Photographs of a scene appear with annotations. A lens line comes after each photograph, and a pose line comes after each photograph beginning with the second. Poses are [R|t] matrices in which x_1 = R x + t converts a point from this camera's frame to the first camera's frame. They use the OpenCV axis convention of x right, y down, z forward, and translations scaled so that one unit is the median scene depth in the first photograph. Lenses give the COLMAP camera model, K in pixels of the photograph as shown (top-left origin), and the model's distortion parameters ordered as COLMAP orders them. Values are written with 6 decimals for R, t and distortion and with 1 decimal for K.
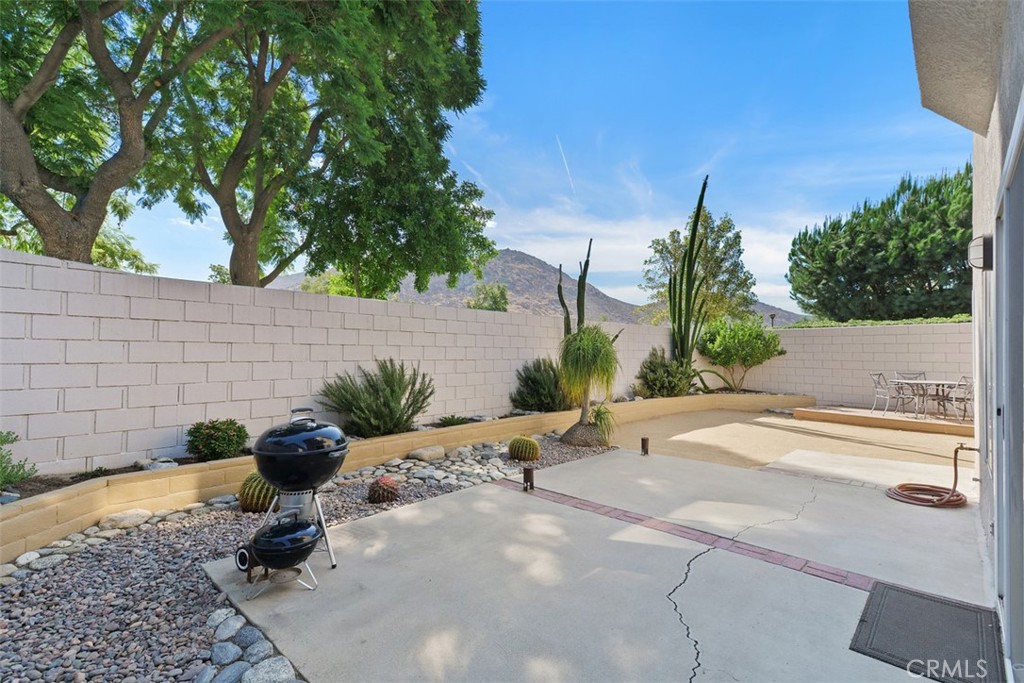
lens RADIAL K [[467.4, 0, 518.2], [0, 467.4, 343.0], [0, 0, 1]] dist [0.044594, -0.016971]
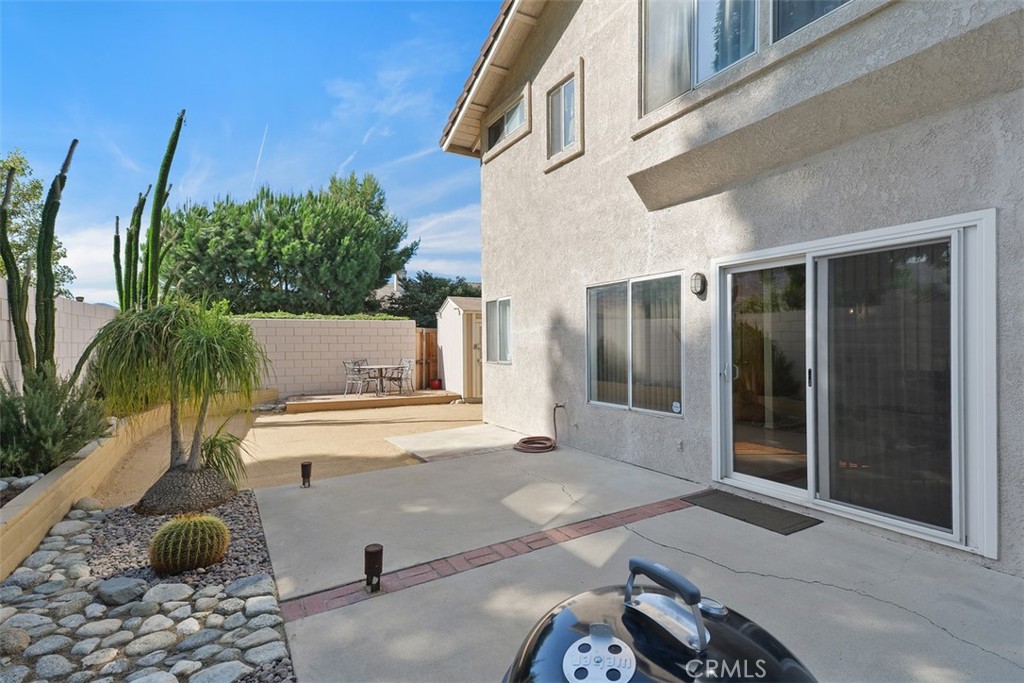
lens RADIAL K [[467.4, 0, 518.2], [0, 467.4, 343.0], [0, 0, 1]] dist [0.044594, -0.016971]
pose [[0.266450, -0.005948, 0.963830, -0.103643], [-0.012556, 0.999875, 0.009642, 0.001416], [-0.963767, -0.014671, 0.266342, 0.145954]]
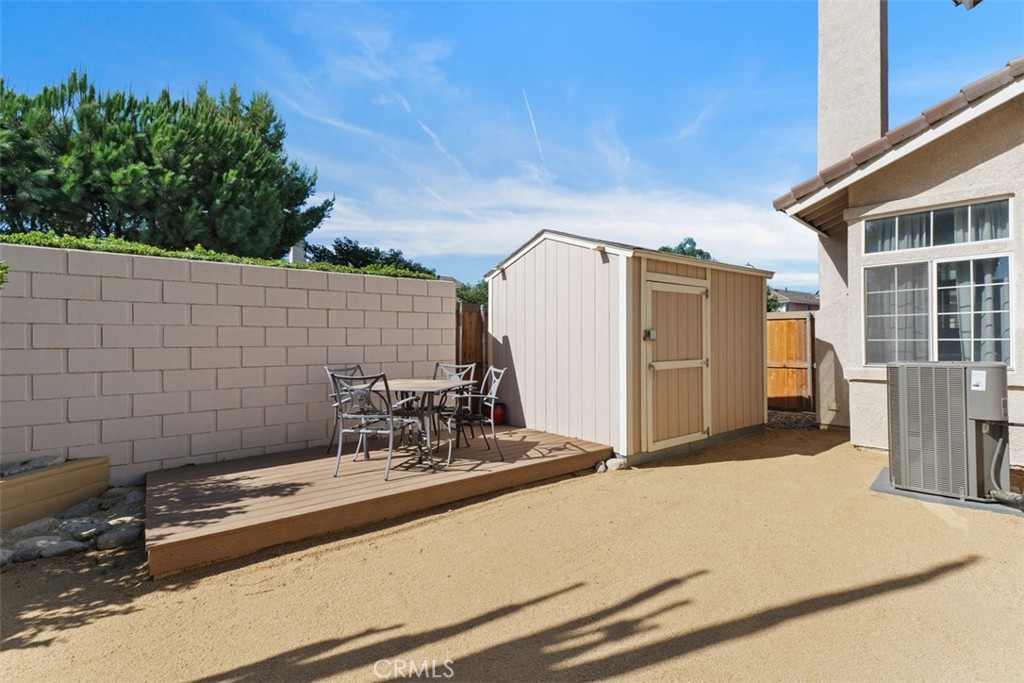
lens RADIAL K [[467.4, 0, 518.2], [0, 467.4, 343.0], [0, 0, 1]] dist [0.044594, -0.016971]
pose [[0.024462, -0.007247, 0.999674, 0.172491], [-0.016420, 0.999836, 0.007650, 0.014970], [-0.999566, -0.016602, 0.024339, 0.400613]]
